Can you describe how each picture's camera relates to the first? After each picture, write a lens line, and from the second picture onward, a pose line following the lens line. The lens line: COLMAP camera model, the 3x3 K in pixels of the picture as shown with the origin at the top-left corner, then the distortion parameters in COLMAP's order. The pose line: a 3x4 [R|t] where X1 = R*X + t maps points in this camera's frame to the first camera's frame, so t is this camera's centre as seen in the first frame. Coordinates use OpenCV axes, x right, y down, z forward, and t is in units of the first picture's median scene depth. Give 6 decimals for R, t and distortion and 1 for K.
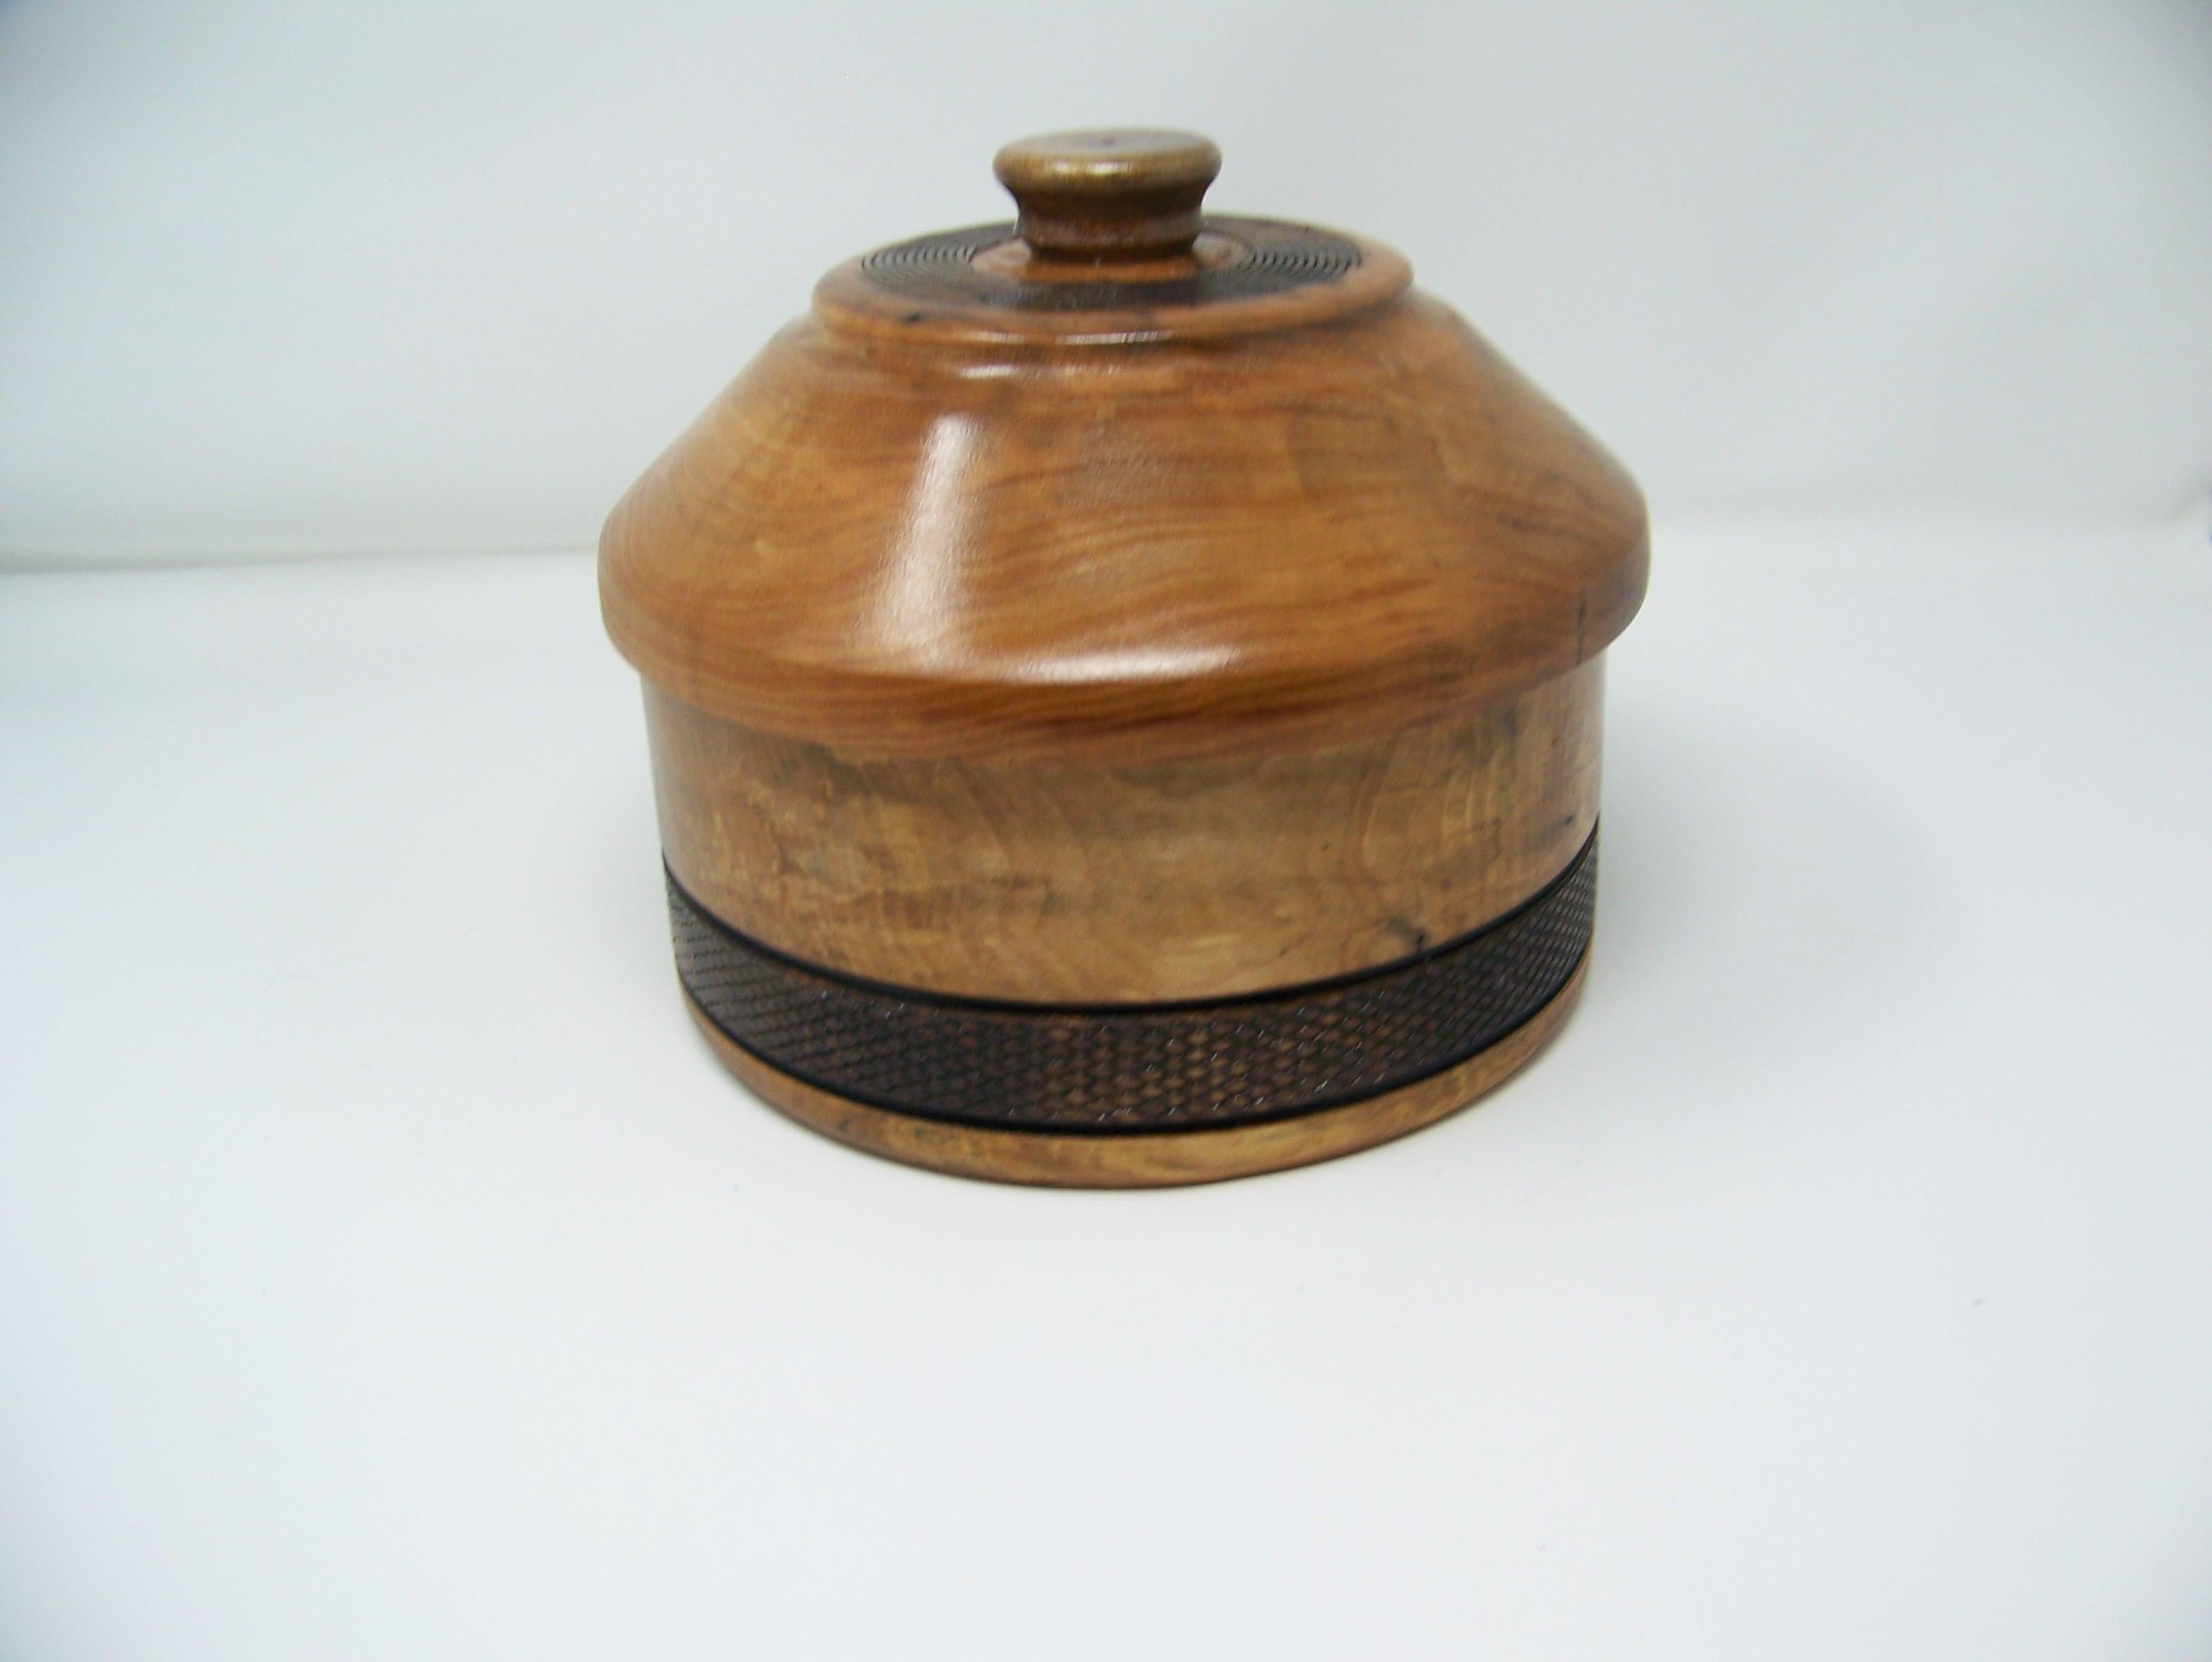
lens RADIAL K [[2367.2, 0, 1153.7], [0, 2367.2, 889.8], [0, 0, 1]] dist [-0.269895, 0.351940]
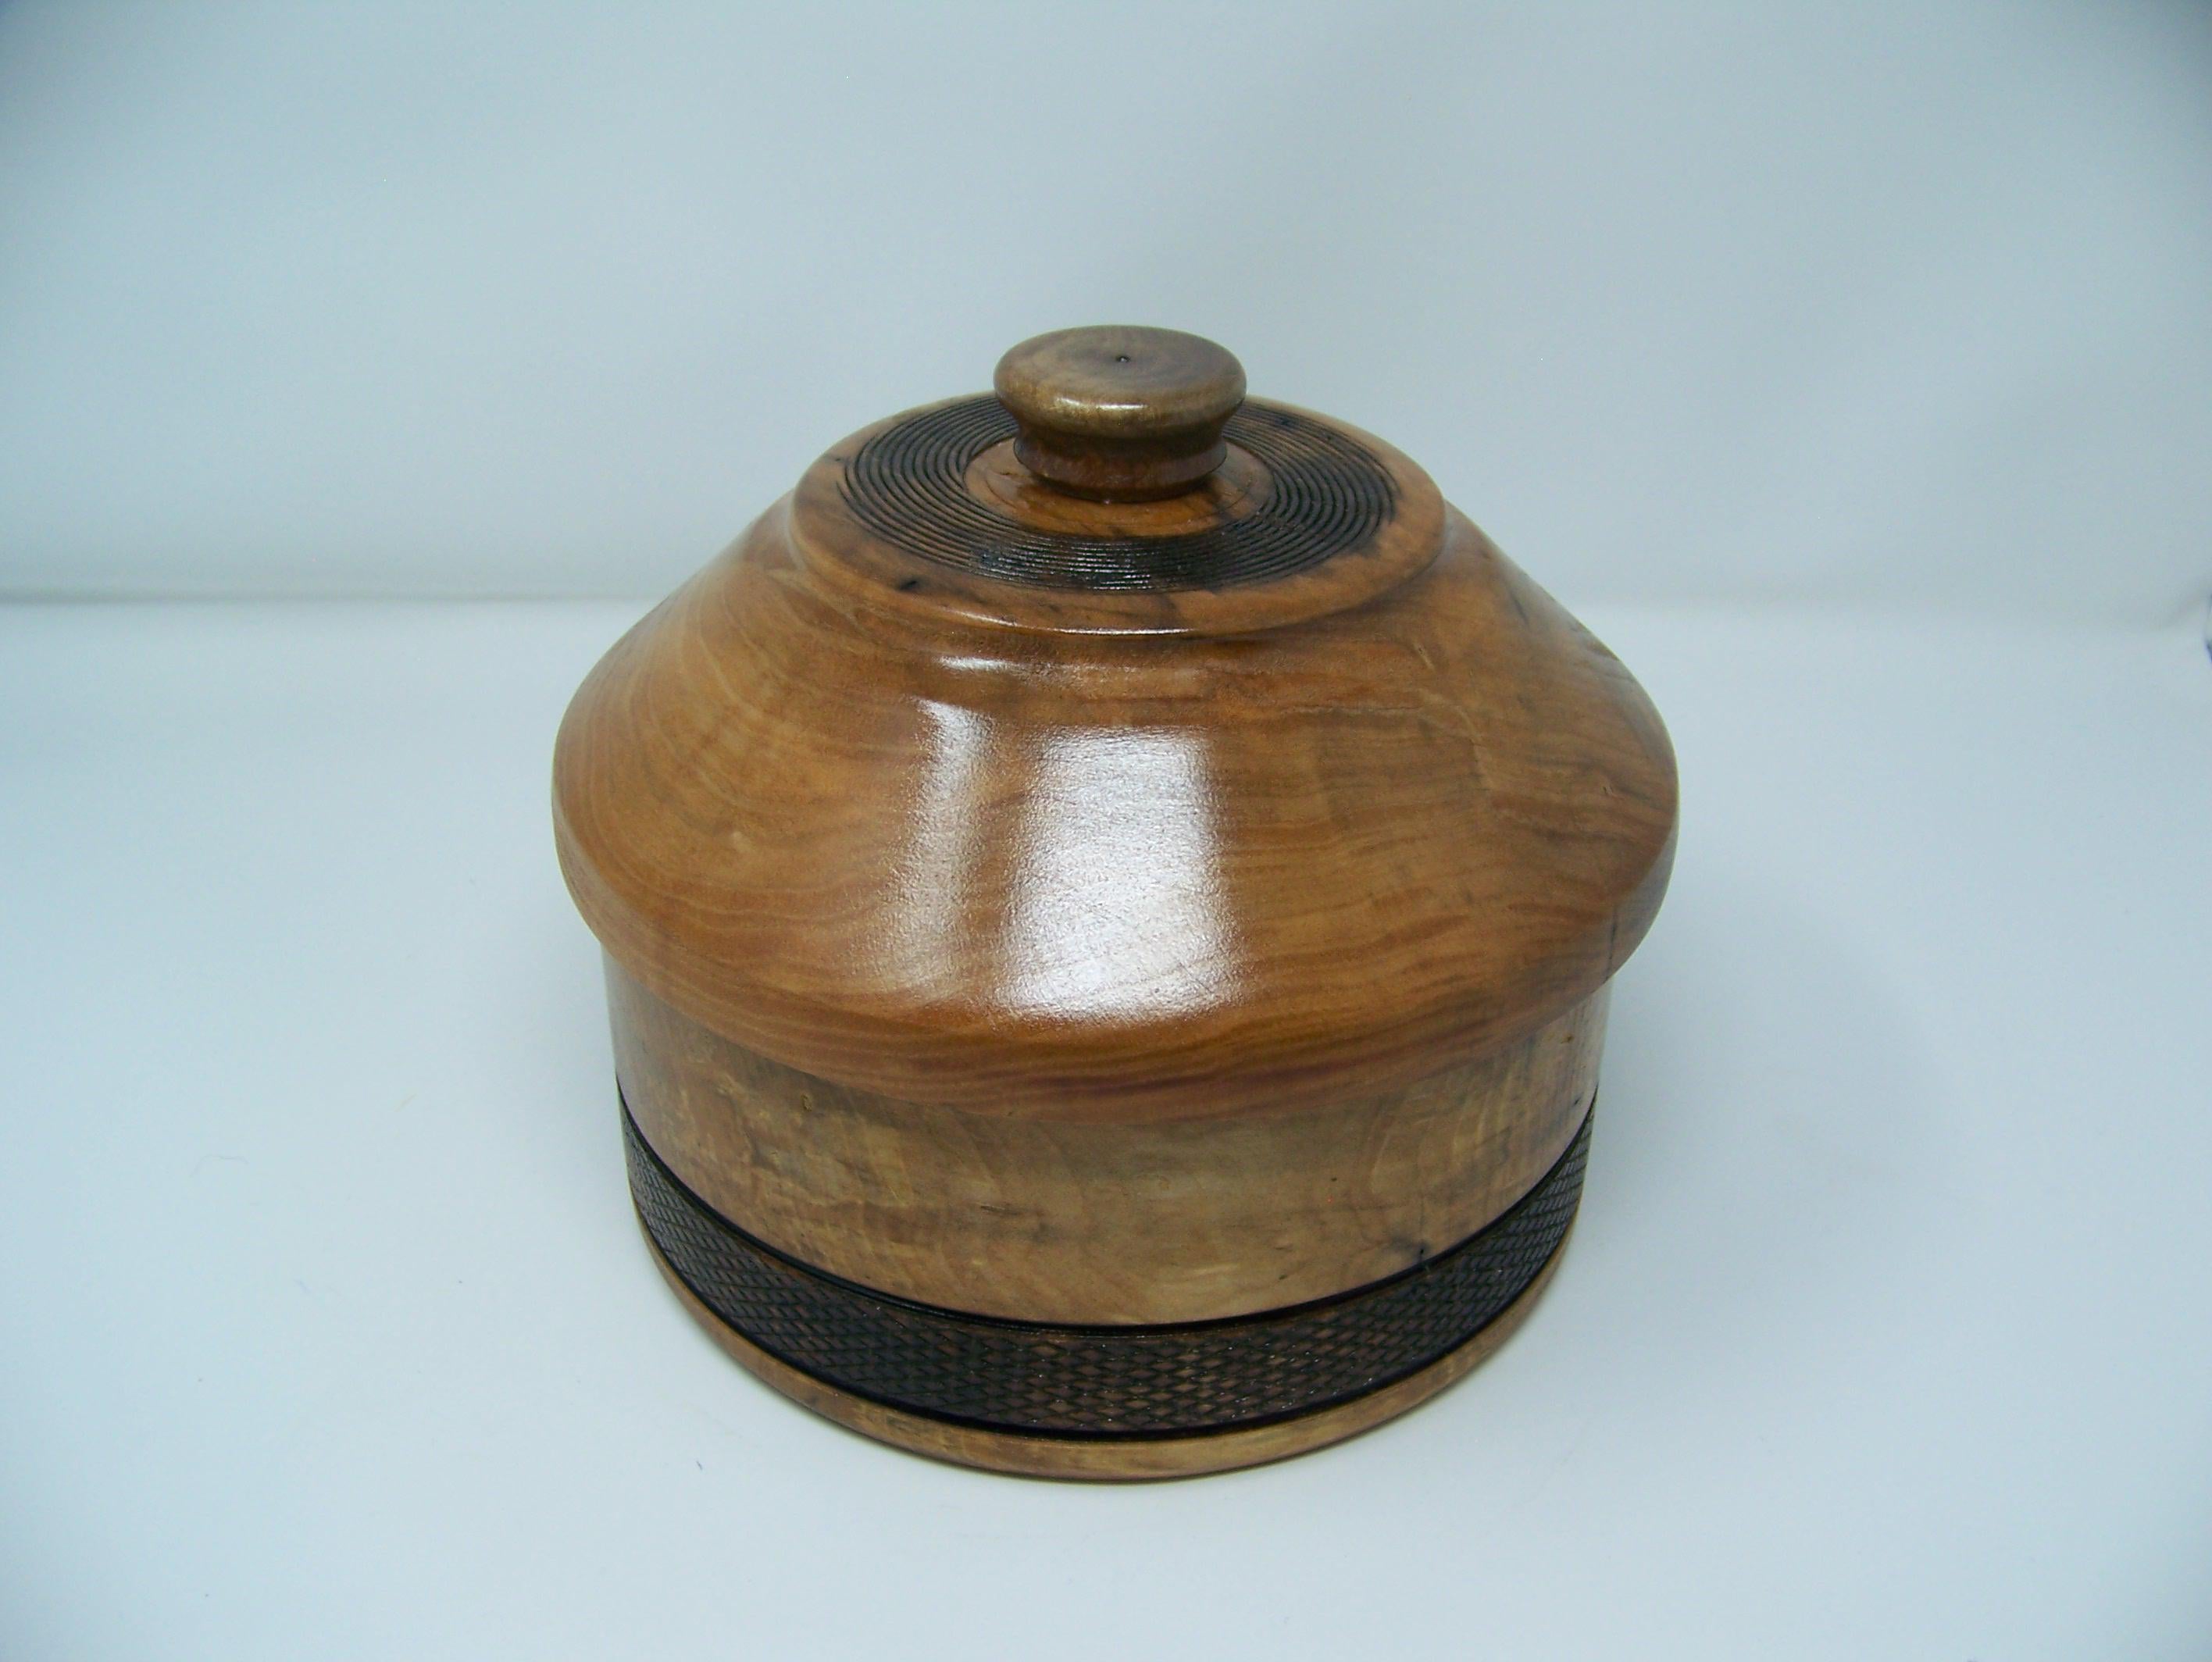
lens RADIAL K [[2367.2, 0, 1153.7], [0, 2367.2, 889.8], [0, 0, 1]] dist [-0.269895, 0.351940]
pose [[0.998254, 0.032489, 0.049336, -0.048830], [-0.037211, 0.994489, 0.098015, -0.219334], [-0.045880, -0.099679, 0.993961, 0.071467]]
